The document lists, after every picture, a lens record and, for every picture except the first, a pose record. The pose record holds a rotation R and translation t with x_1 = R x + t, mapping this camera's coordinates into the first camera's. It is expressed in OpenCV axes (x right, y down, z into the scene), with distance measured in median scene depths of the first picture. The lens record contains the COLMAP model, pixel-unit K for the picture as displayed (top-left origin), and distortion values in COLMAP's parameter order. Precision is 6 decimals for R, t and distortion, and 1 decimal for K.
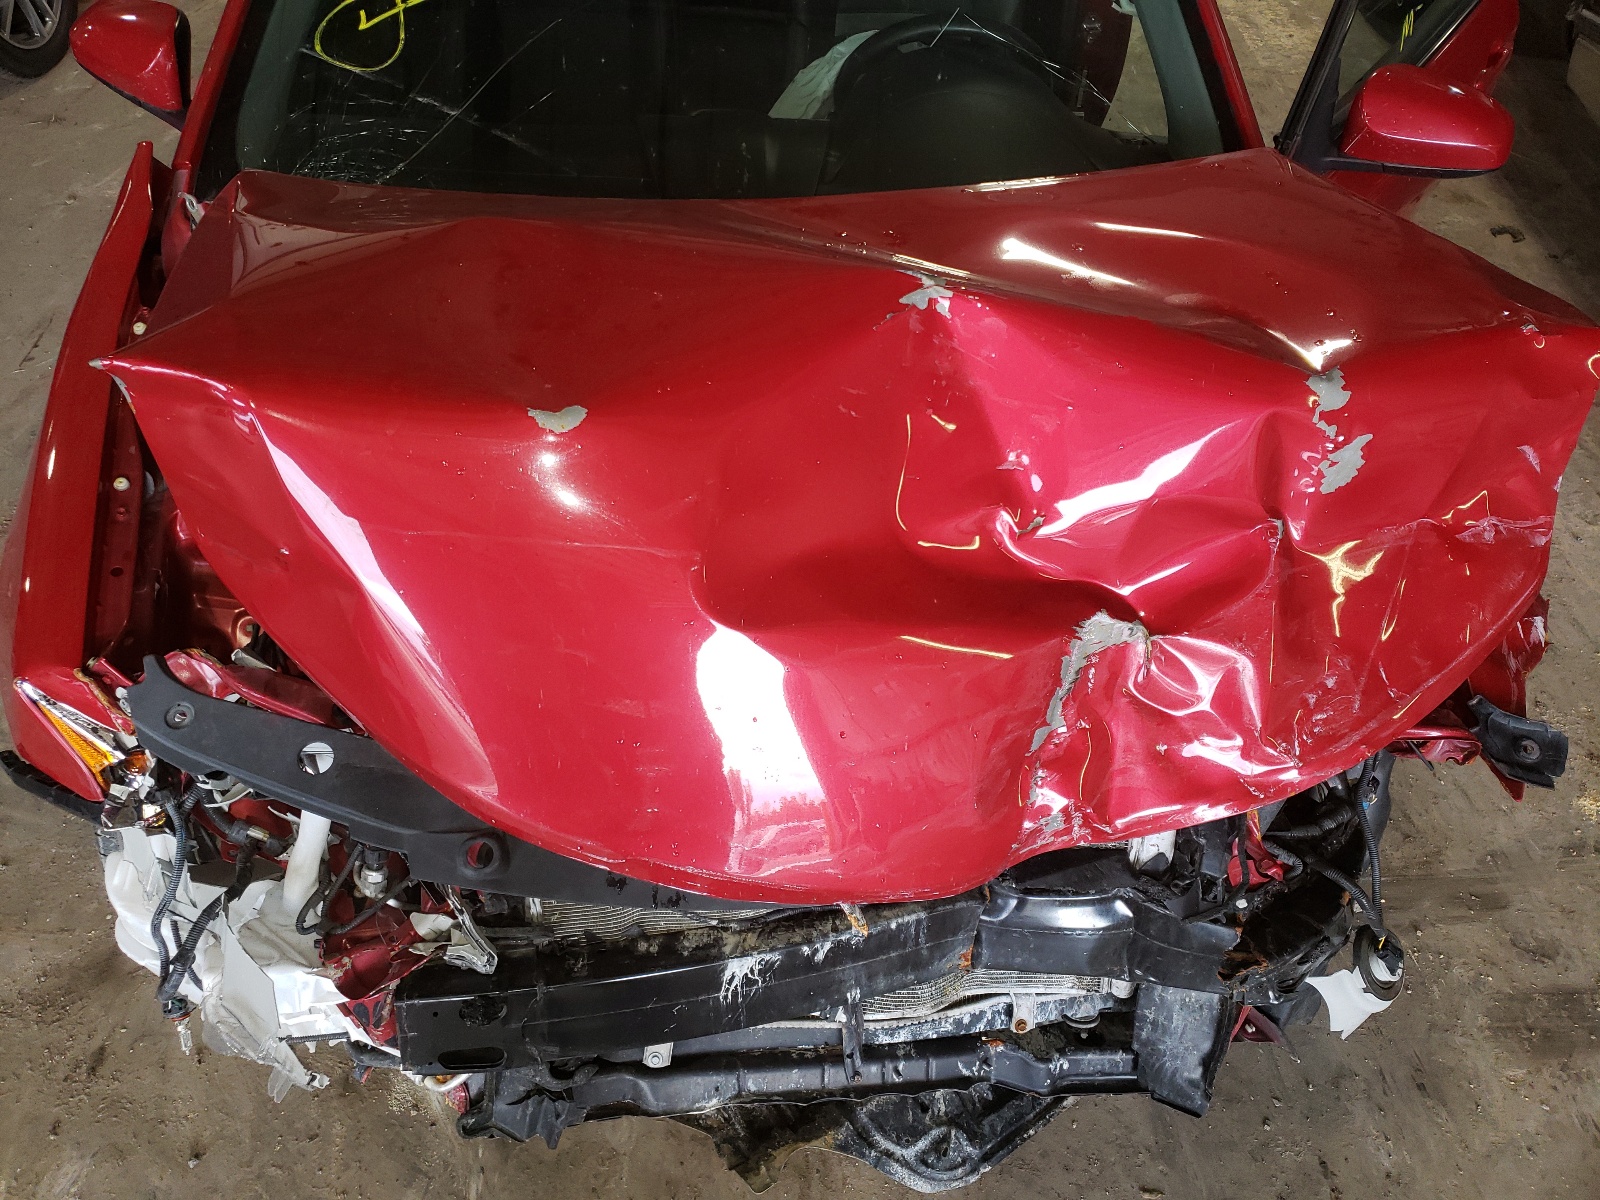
lens RADIAL K [[1175.5, 0, 705.8], [0, 1175.5, 496.0], [0, 0, 1]] dist [-0.029185, 0.002507]
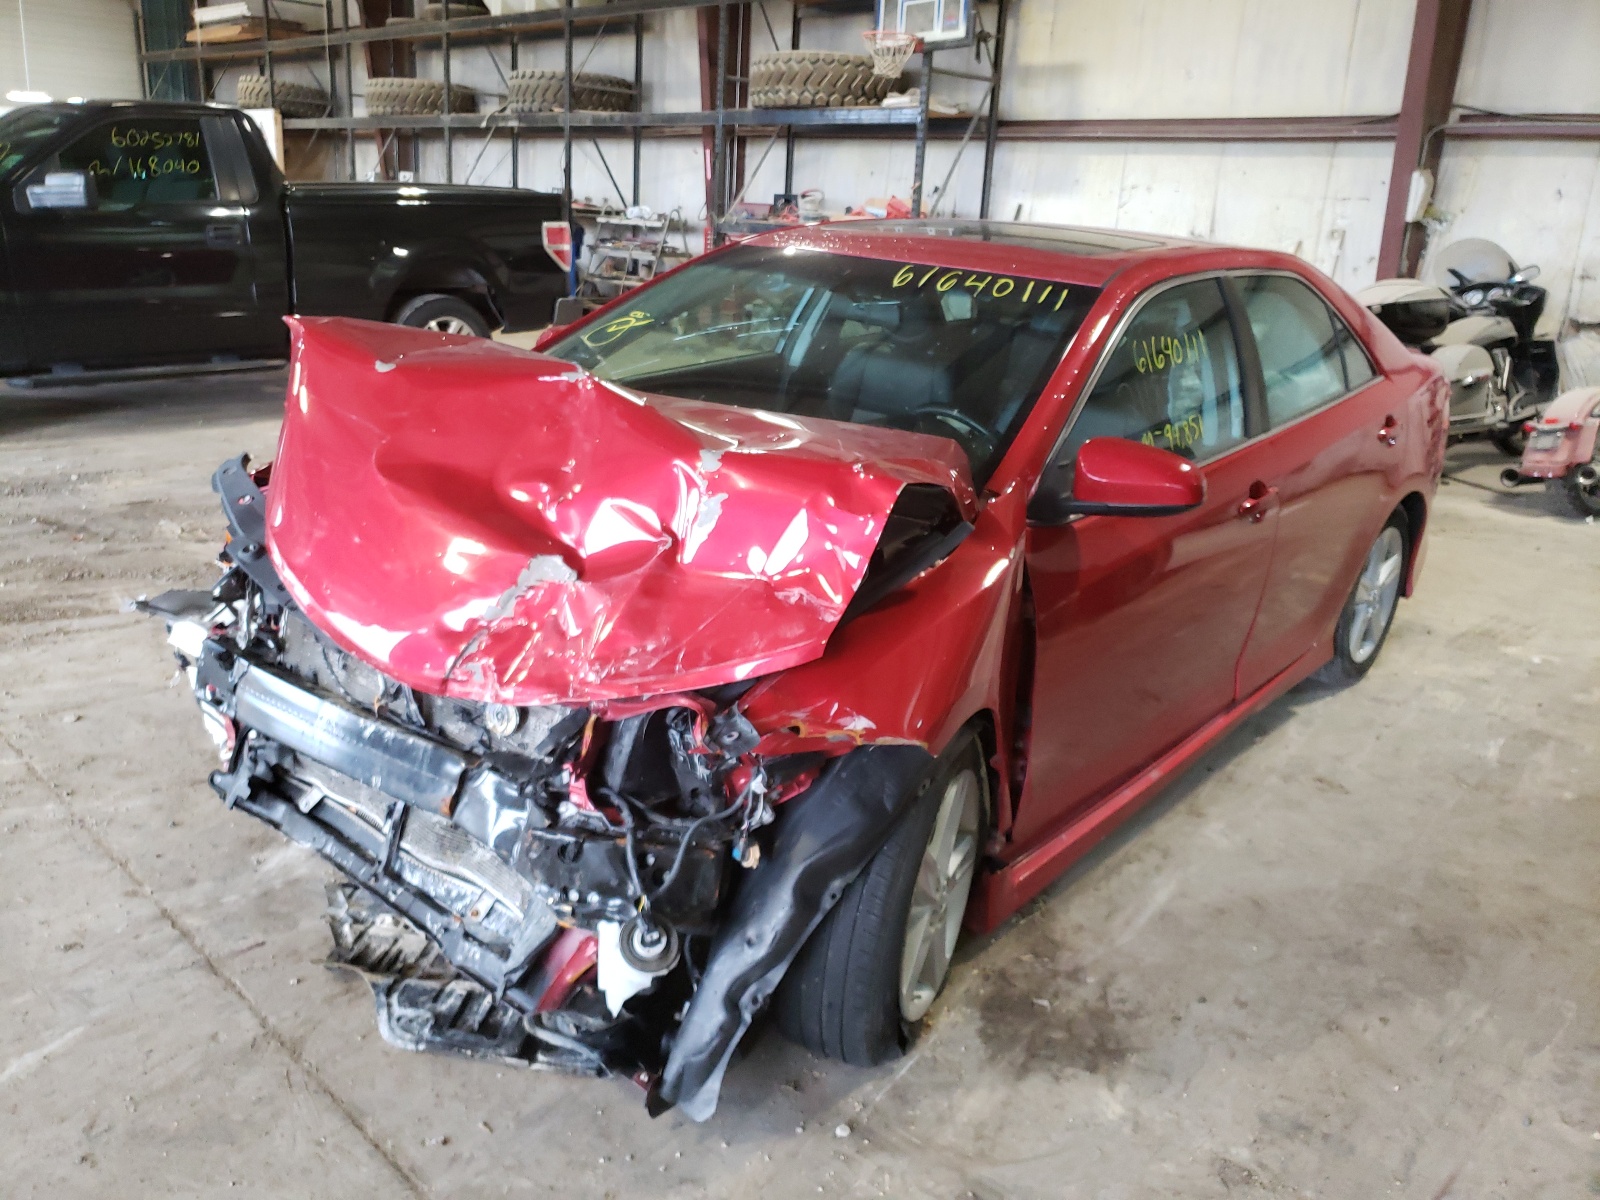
lens RADIAL K [[1279.4, 0, 766.8], [0, 1279.4, 603.2], [0, 0, 1]] dist [0.006615, 0.013991]
pose [[0.728074, 0.249327, -0.638549, 1.568555], [-0.503017, 0.827157, -0.250570, 0.417933], [0.465706, 0.503634, 0.727647, -0.096223]]
